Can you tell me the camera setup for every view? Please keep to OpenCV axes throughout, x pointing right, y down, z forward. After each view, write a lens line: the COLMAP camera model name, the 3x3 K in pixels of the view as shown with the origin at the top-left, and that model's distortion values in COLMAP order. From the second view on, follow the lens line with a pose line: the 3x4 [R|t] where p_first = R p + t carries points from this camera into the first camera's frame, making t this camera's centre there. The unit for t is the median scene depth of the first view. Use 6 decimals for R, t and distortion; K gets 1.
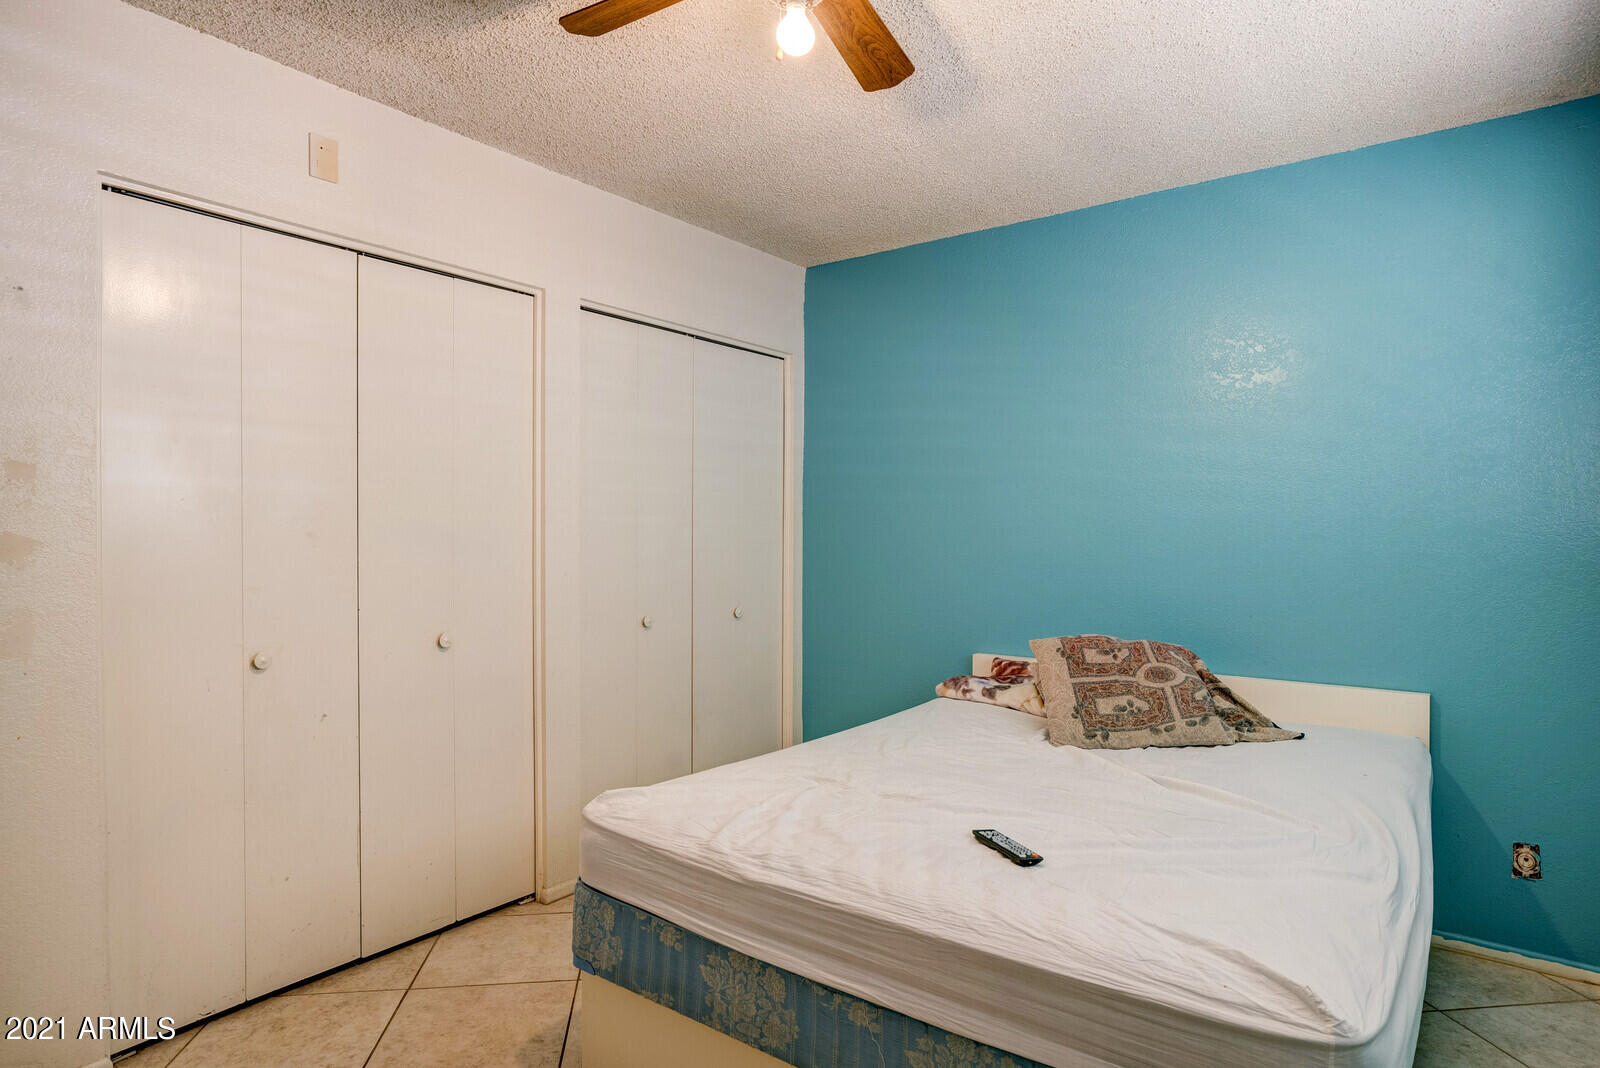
lens RADIAL K [[911.5, 0, 797.8], [0, 911.5, 534.6], [0, 0, 1]] dist [-0.033747, 0.020552]
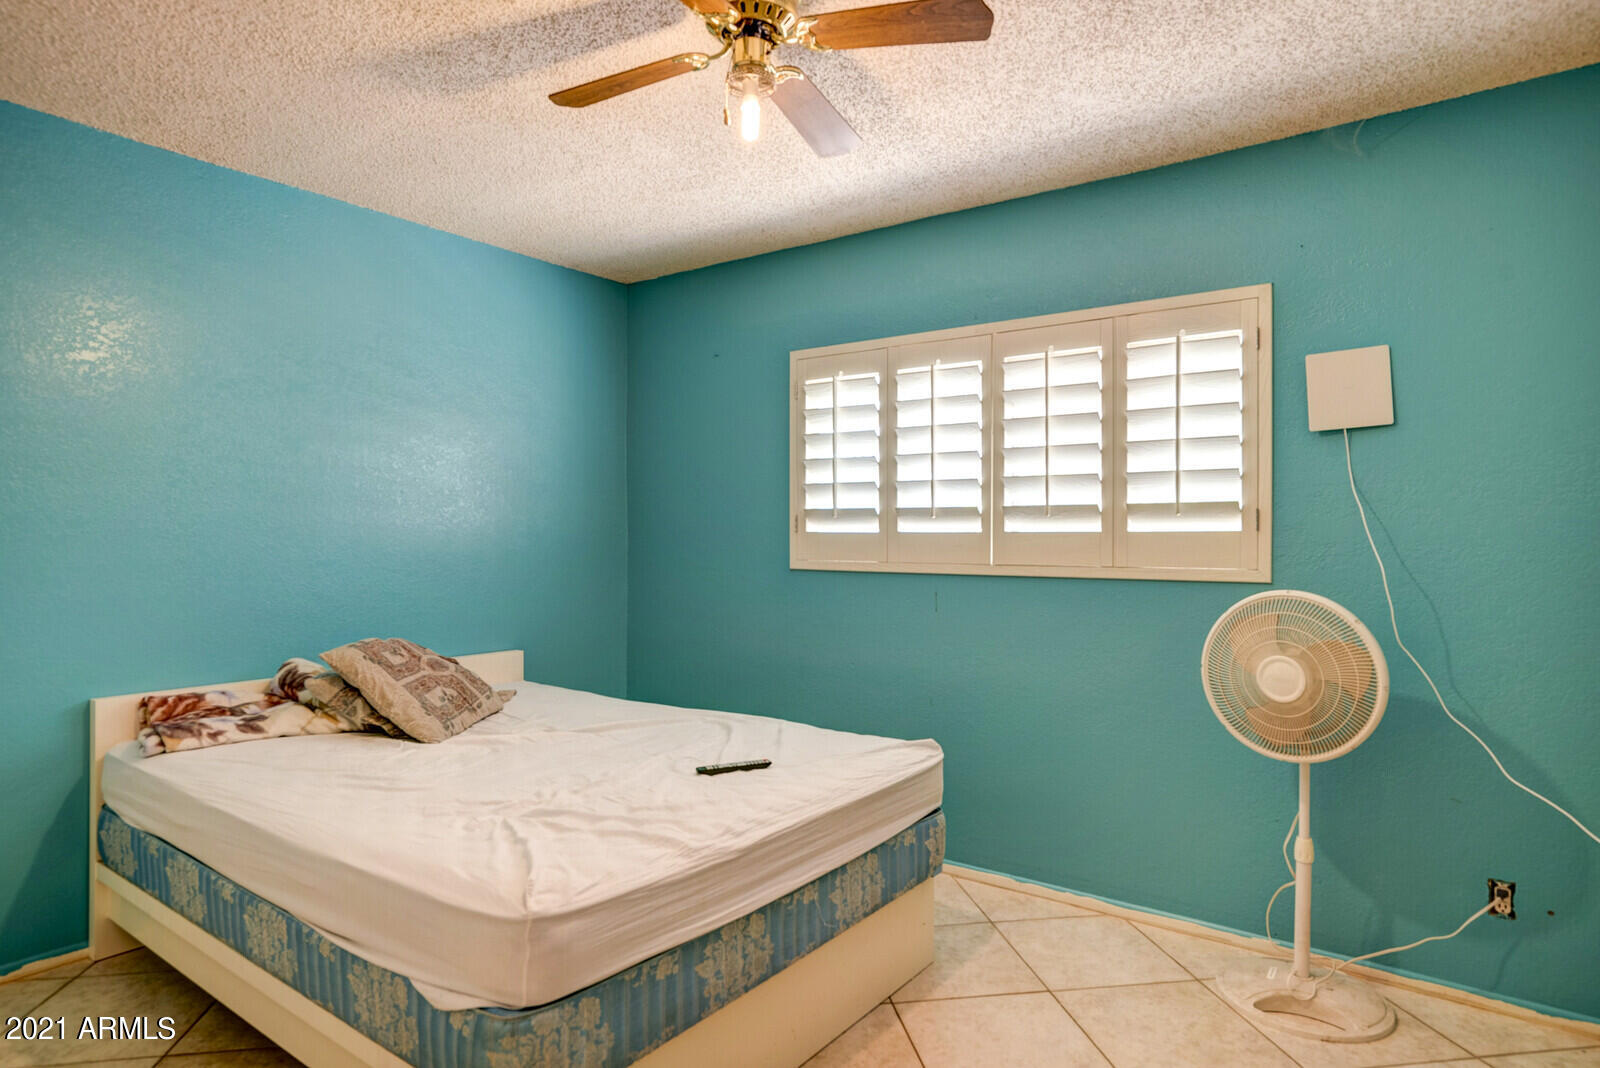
lens RADIAL K [[911.5, 0, 799.1], [0, 911.5, 535.9], [0, 0, 1]] dist [-0.033747, 0.020552]
pose [[-0.021560, -0.004321, 0.999758, -1.122776], [-0.001038, 0.999990, 0.004300, -0.013547], [-0.999767, -0.000945, -0.021565, 0.905481]]
